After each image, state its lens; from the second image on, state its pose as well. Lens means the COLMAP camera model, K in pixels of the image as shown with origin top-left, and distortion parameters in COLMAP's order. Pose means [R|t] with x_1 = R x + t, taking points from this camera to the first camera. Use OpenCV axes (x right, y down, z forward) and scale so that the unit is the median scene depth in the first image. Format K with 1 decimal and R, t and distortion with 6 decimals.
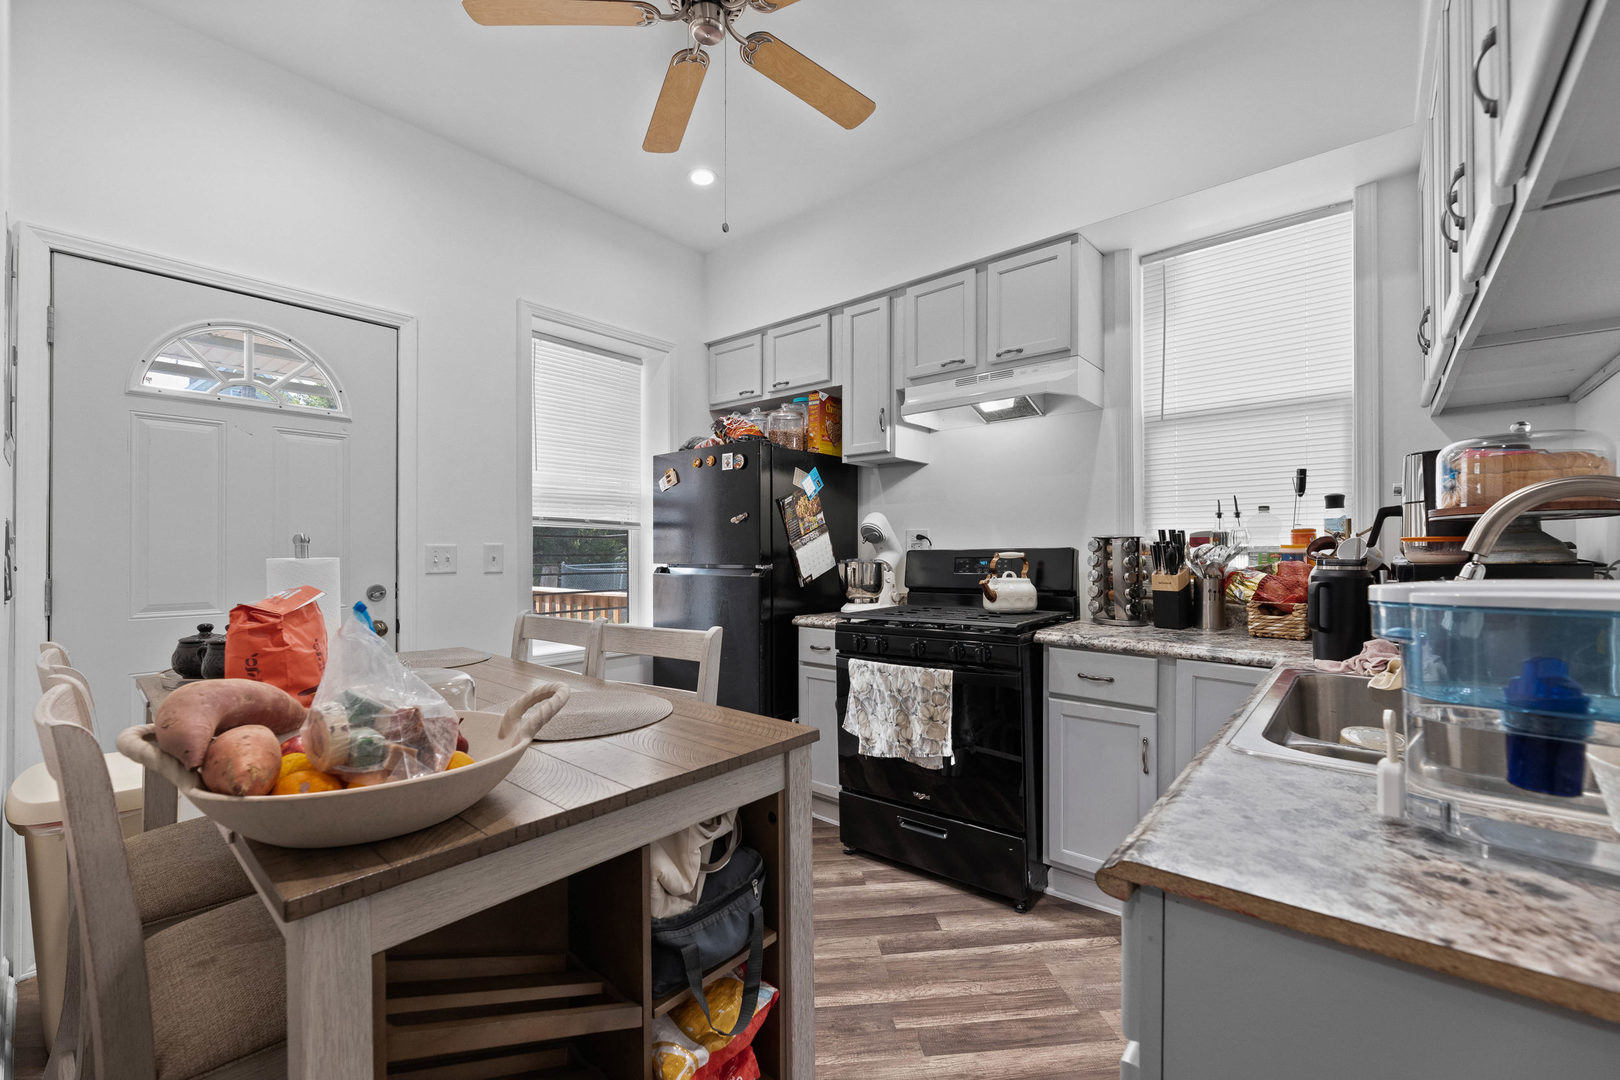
lens RADIAL K [[662.4, 0, 804.4], [0, 662.4, 544.4], [0, 0, 1]] dist [-0.001886, -0.000235]
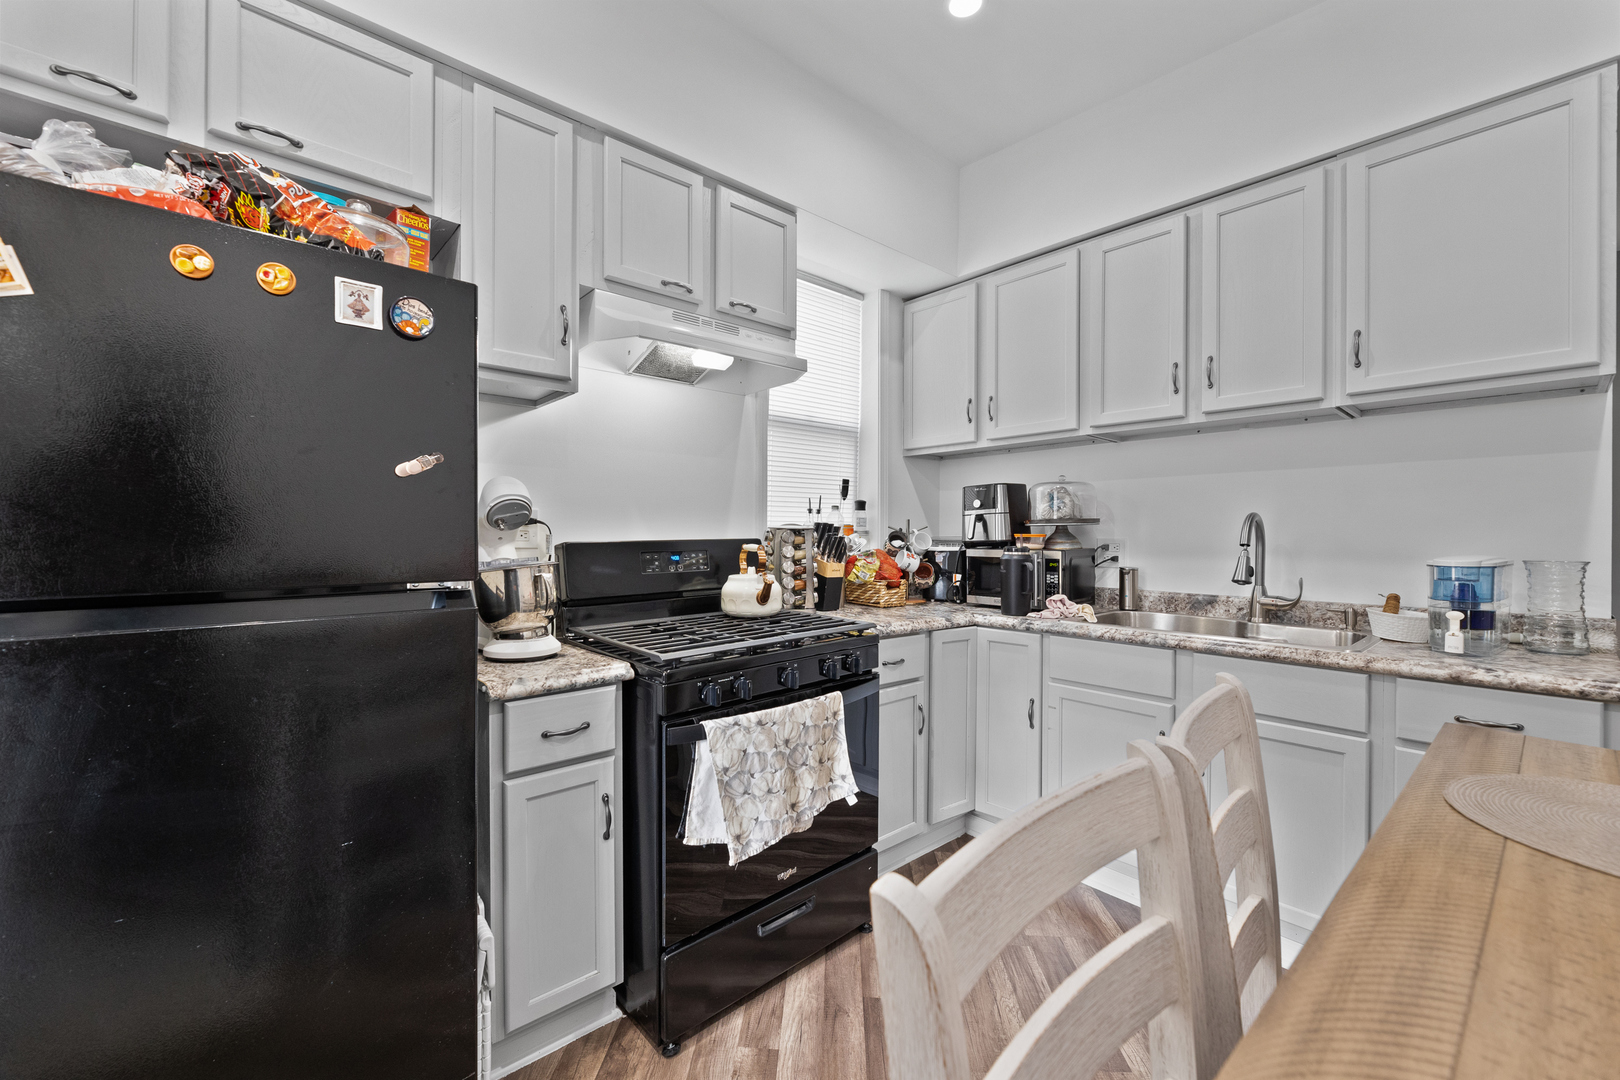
lens RADIAL K [[652.9, 0, 806.9], [0, 652.9, 534.7], [0, 0, 1]] dist [-0.000341, -0.000299]
pose [[0.134201, 0.003364, 0.990948, -0.535685], [-0.009307, 0.999954, -0.002134, 0.000270], [-0.990910, -0.008937, 0.134226, 0.863521]]
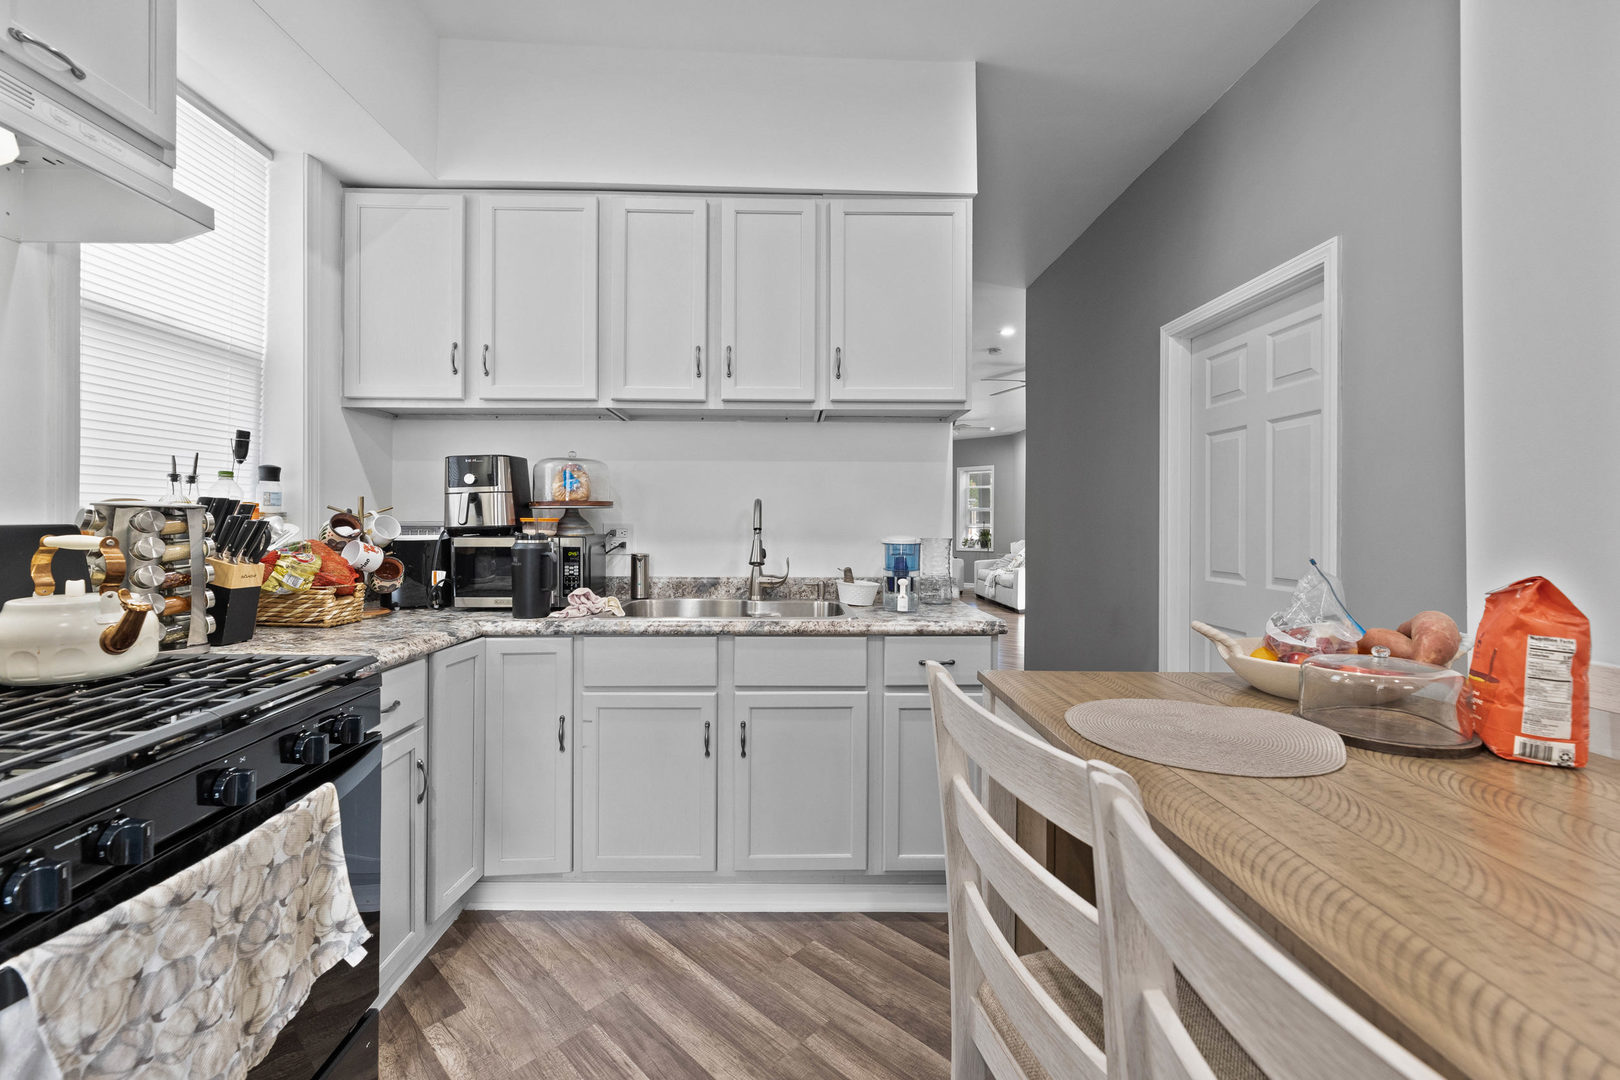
lens RADIAL K [[664.3, 0, 804.7], [0, 664.3, 522.2], [0, 0, 1]] dist [-0.000934, -0.000286]
pose [[-0.664977, 0.001117, 0.746863, -0.338229], [-0.005854, 0.999960, -0.006708, 0.003040], [-0.746841, -0.008833, -0.664944, 0.985394]]
